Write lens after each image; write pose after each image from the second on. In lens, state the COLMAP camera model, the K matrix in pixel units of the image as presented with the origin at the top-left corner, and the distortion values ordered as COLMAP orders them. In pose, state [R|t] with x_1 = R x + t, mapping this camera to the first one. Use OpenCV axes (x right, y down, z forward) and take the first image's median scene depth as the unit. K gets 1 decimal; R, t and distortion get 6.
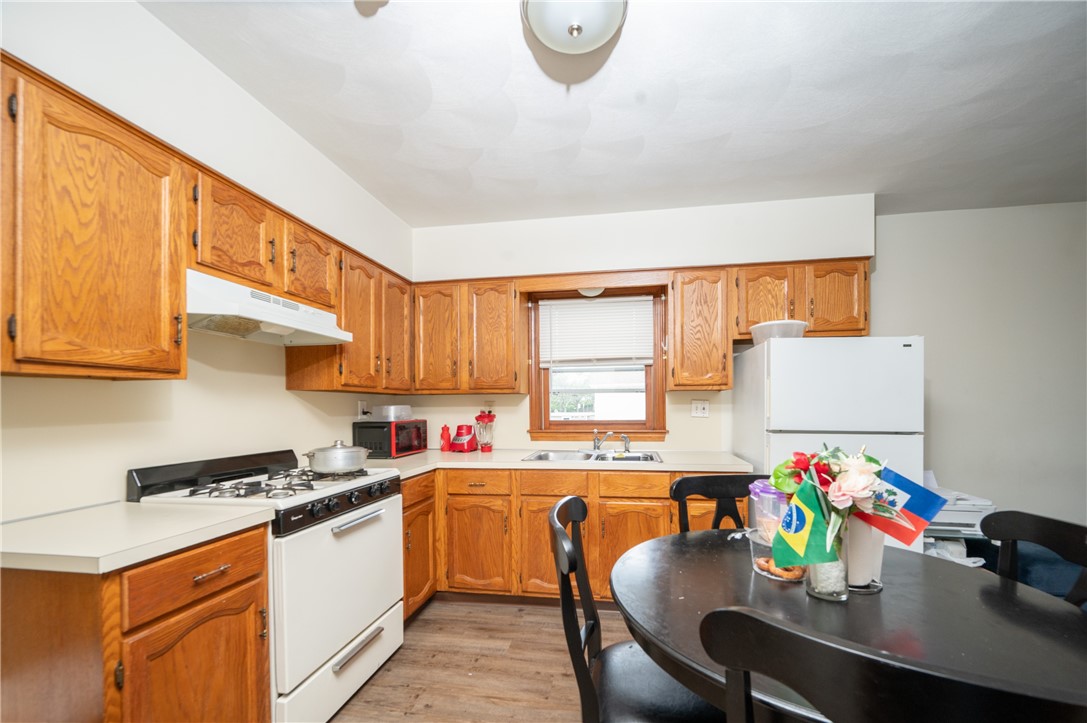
lens RADIAL K [[431.8, 0, 554.4], [0, 431.8, 407.7], [0, 0, 1]] dist [-0.000929, -0.000038]
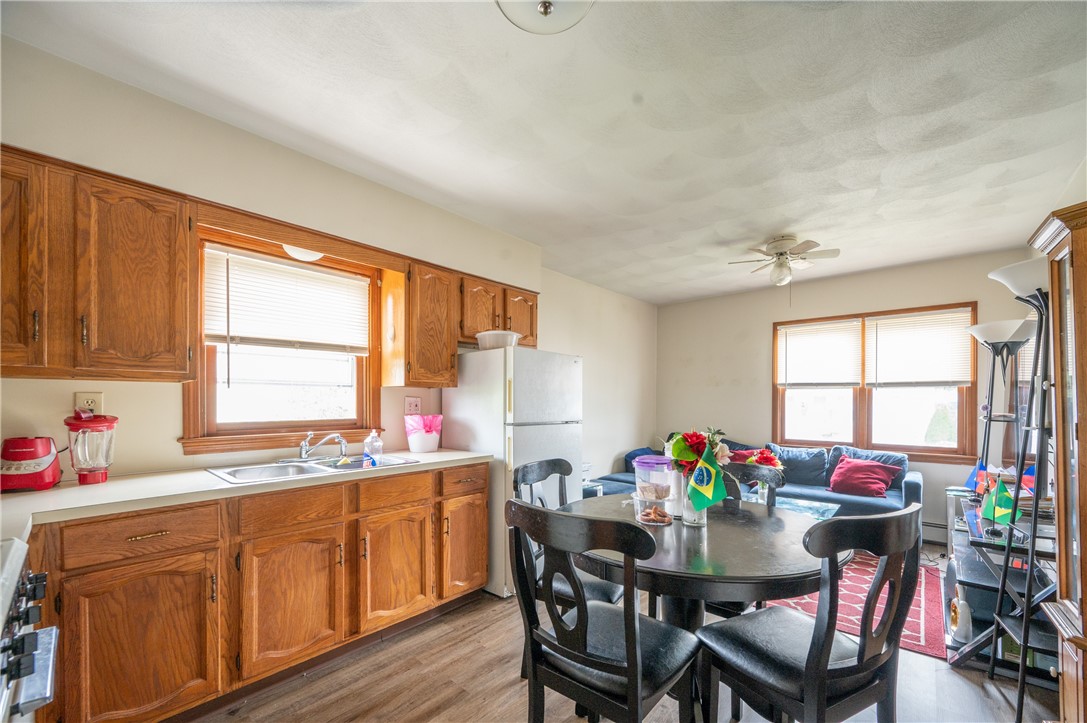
lens RADIAL K [[431.8, 0, 543.0], [0, 431.8, 402.4], [0, 0, 1]] dist [-0.000929, -0.000038]
pose [[0.533683, 0.008249, 0.845644, -0.376420], [0.000319, 0.999950, -0.009956, 0.005373], [-0.845685, 0.005583, 0.533654, 0.246573]]
